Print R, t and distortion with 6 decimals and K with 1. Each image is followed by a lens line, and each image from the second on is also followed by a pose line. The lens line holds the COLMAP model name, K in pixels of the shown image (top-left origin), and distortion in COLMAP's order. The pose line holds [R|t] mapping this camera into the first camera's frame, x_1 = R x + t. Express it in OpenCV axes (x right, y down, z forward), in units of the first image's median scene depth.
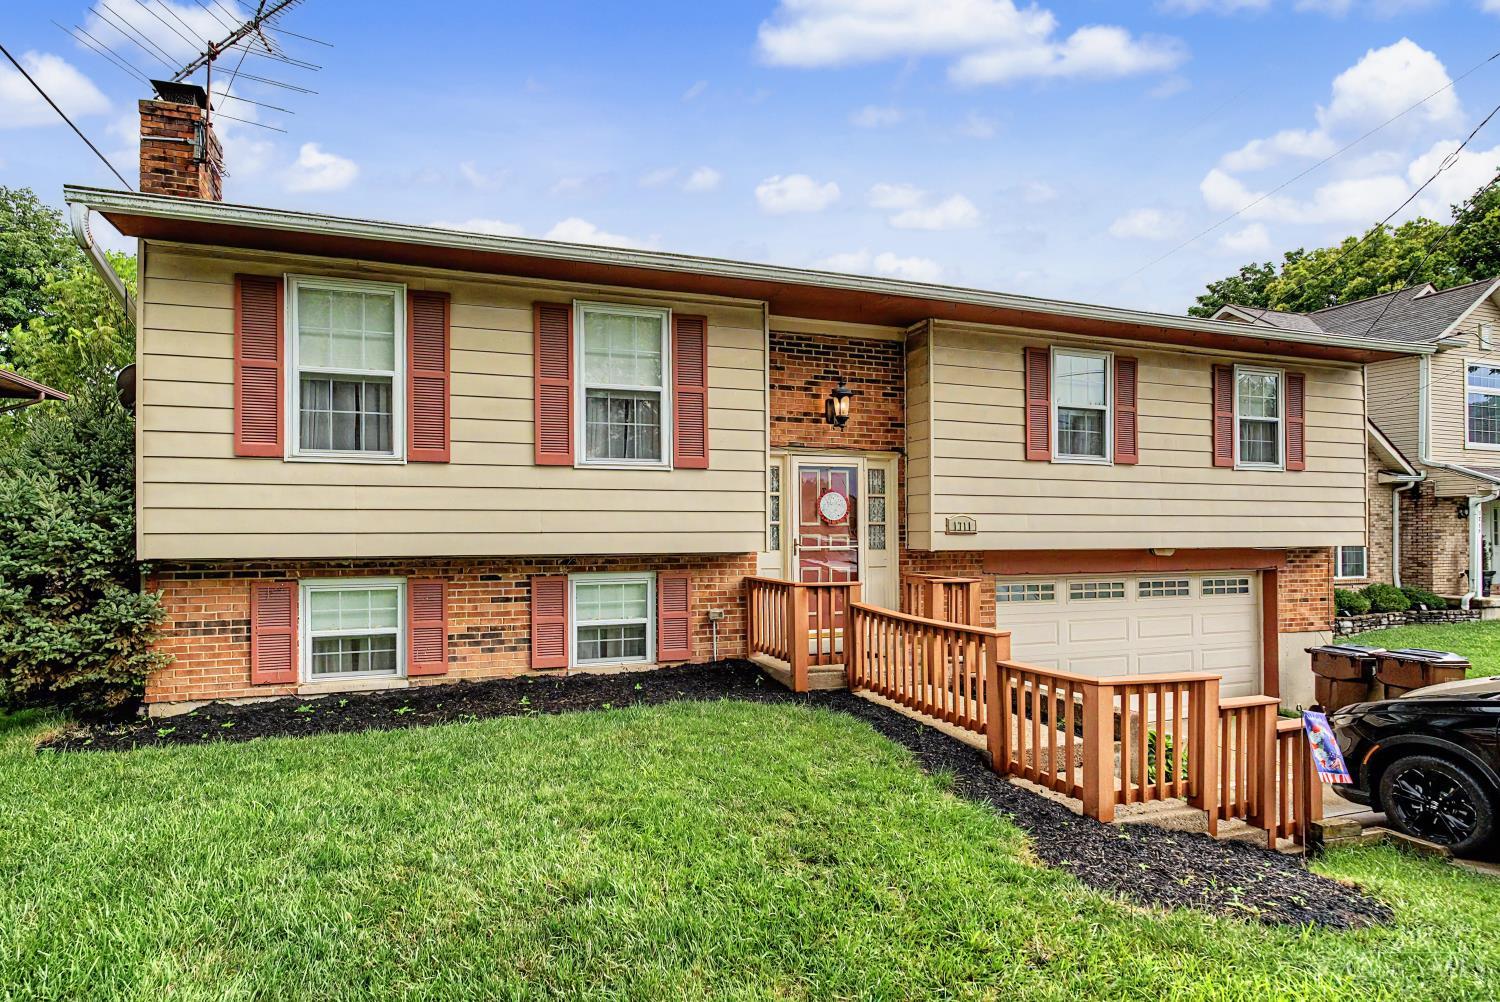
lens RADIAL K [[752.1, 0, 749.3], [0, 752.1, 513.9], [0, 0, 1]] dist [-0.007359, 0.000778]
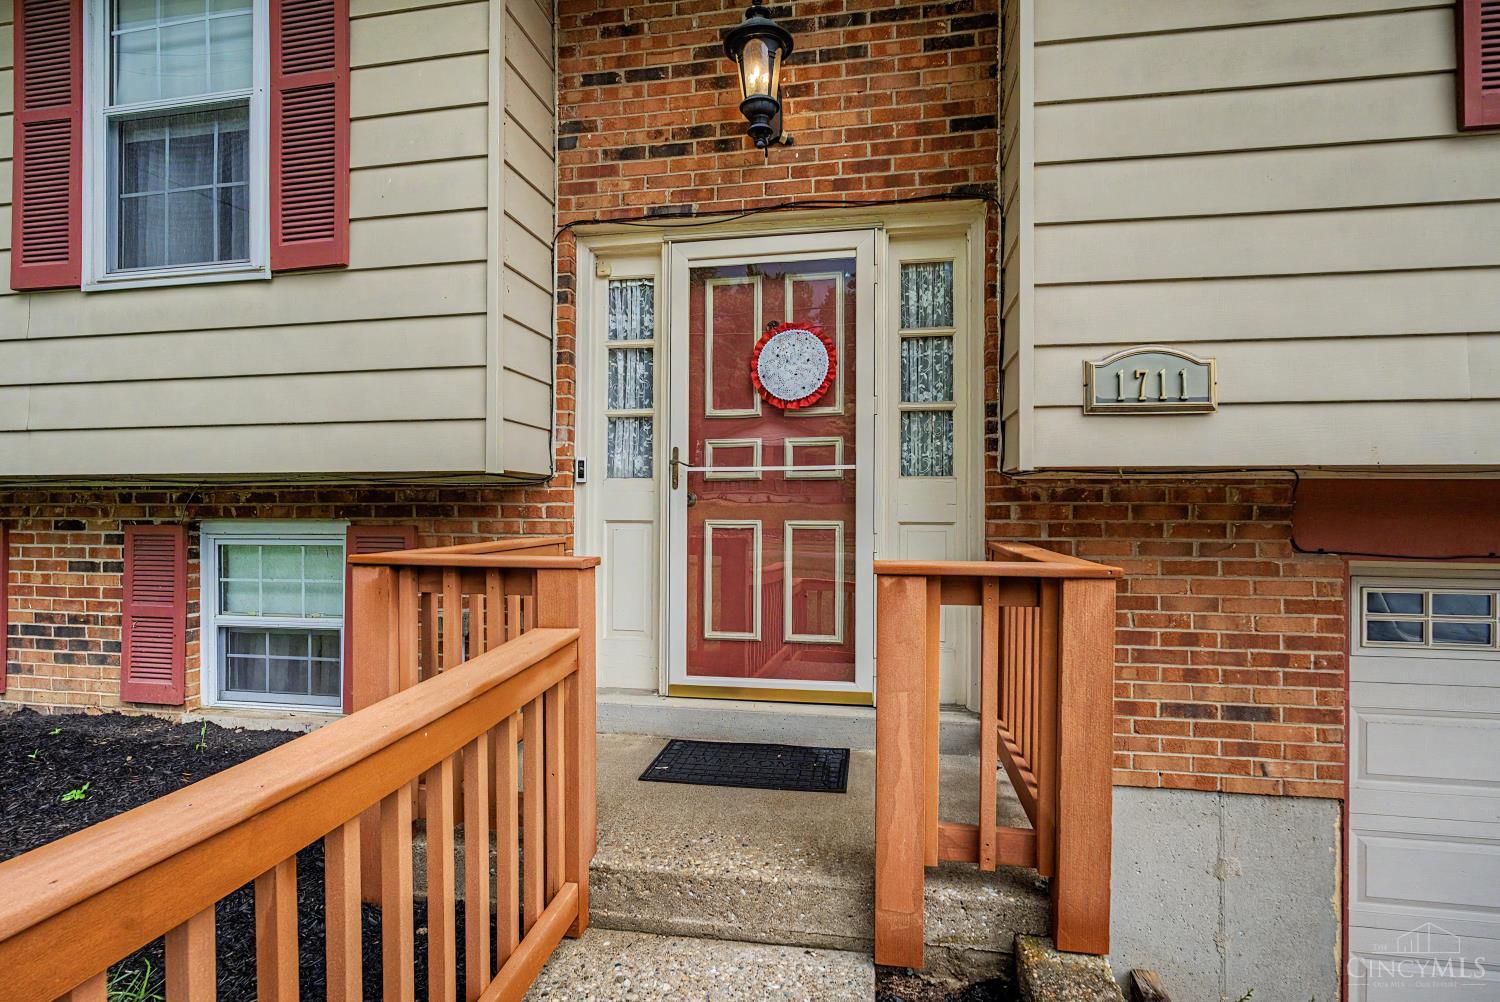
lens RADIAL K [[752.1, 0, 748.2], [0, 752.1, 498.6], [0, 0, 1]] dist [-0.007359, 0.000778]
pose [[0.861893, -0.002868, -0.507083, 0.301337], [0.012272, 0.999809, 0.015206, 0.055010], [0.506942, -0.019329, 0.861763, 0.676614]]
